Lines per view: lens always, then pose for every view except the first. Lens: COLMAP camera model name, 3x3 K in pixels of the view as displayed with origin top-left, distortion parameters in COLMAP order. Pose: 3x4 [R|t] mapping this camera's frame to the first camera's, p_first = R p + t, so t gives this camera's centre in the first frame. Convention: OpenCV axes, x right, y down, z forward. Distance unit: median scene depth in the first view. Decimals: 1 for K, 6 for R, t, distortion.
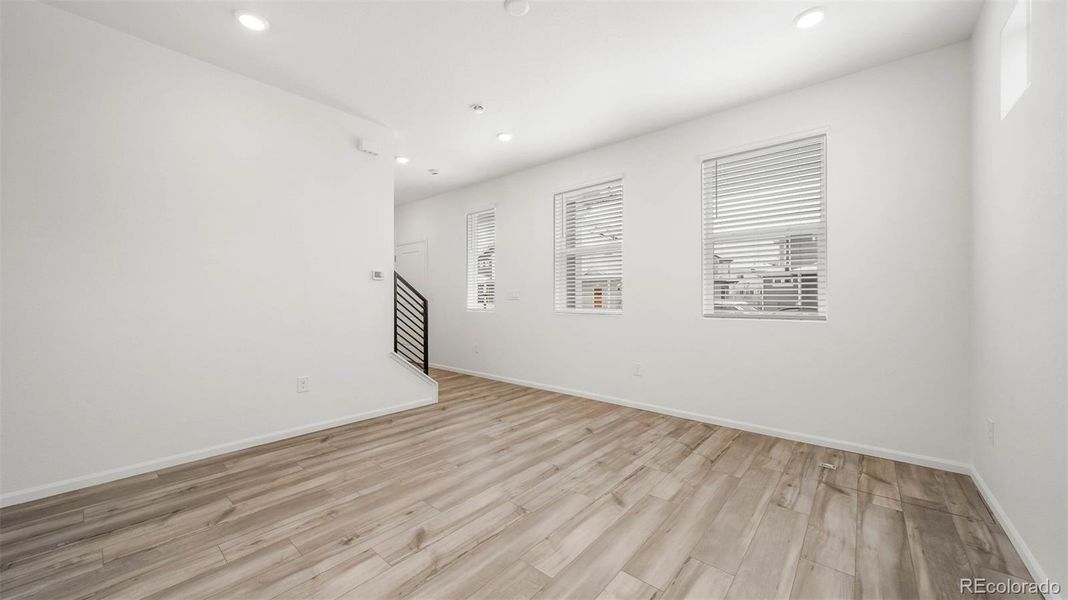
lens RADIAL K [[385.0, 0, 524.6], [0, 385.0, 303.3], [0, 0, 1]] dist [0.003672, 0.000034]
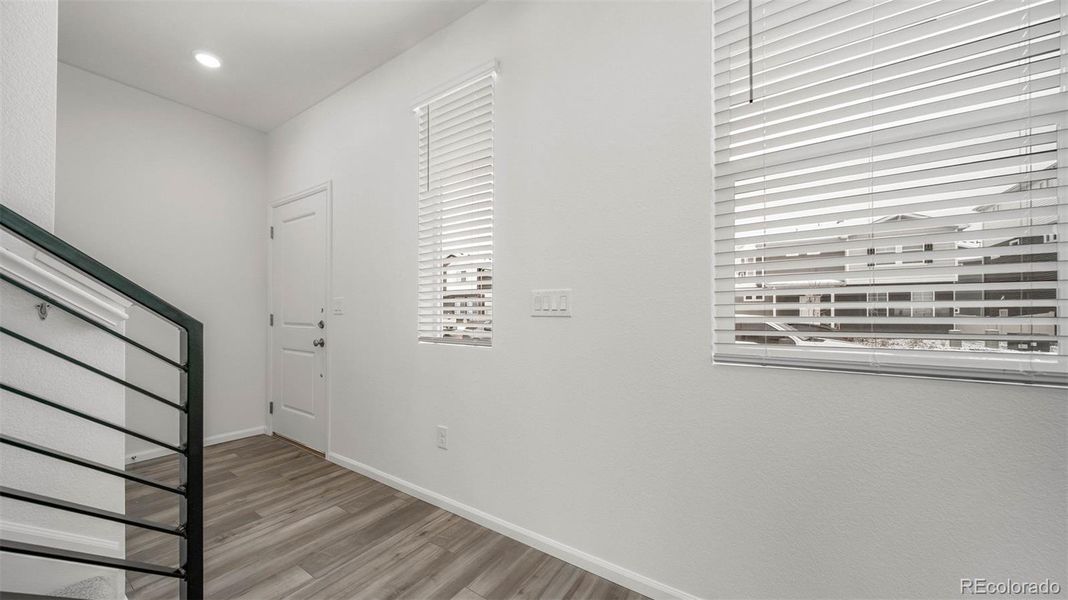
lens RADIAL K [[377.9, 0, 529.4], [0, 377.9, 318.1], [0, 0, 1]] dist [0.001687, 0.000030]
pose [[0.993835, 0.011201, 0.110305, -0.165740], [-0.010338, 0.999911, -0.008396, -0.014124], [-0.110389, 0.007204, 0.993862, 1.195275]]
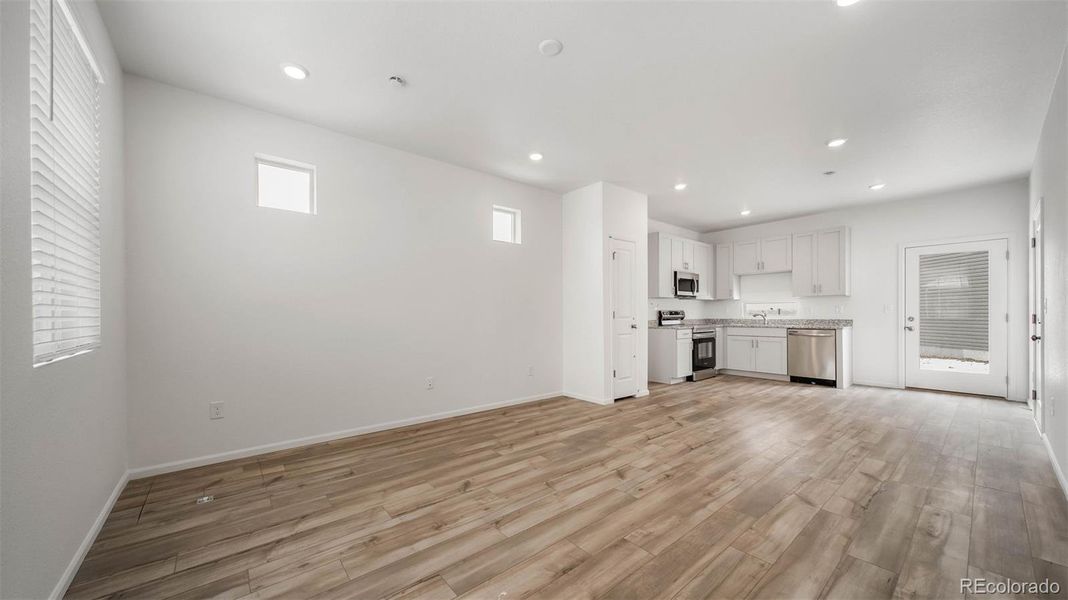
lens RADIAL K [[373.4, 0, 520.0], [0, 373.4, 315.3], [0, 0, 1]] dist [0.001135, 0.000044]
pose [[-0.984670, 0.003413, 0.174396, -0.093513], [0.005670, 0.999906, 0.012446, -0.019189], [-0.174337, 0.013244, -0.984597, 1.613520]]
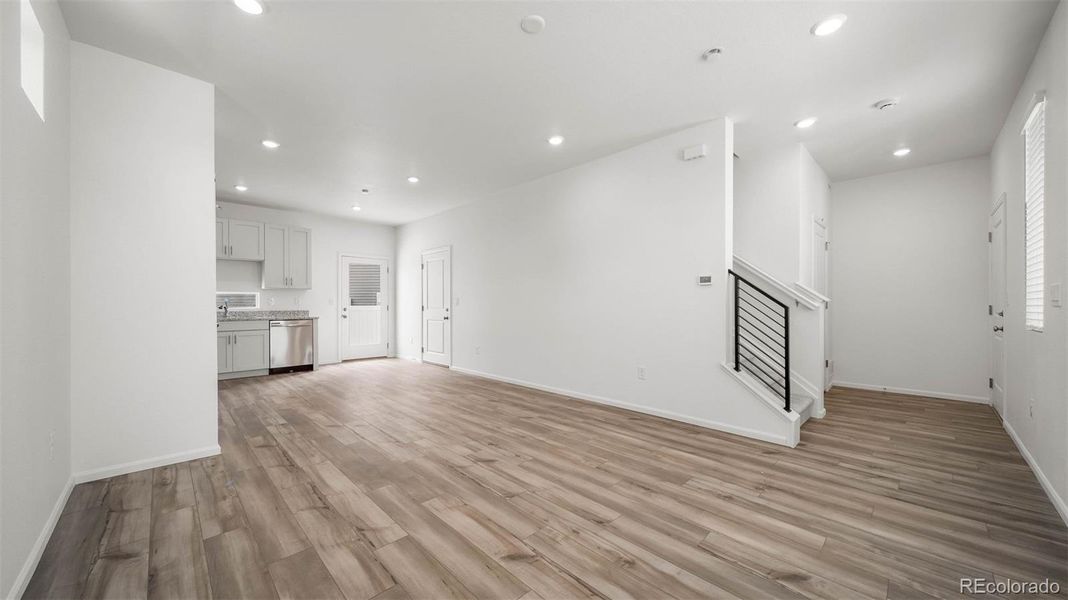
lens RADIAL K [[377.9, 0, 529.4], [0, 377.9, 318.1], [0, 0, 1]] dist [0.001687, 0.000030]
pose [[-0.081743, 0.034904, -0.996042, 0.775599], [-0.009856, 0.999309, 0.035828, -0.010940], [0.996605, 0.012746, -0.081343, 0.832981]]
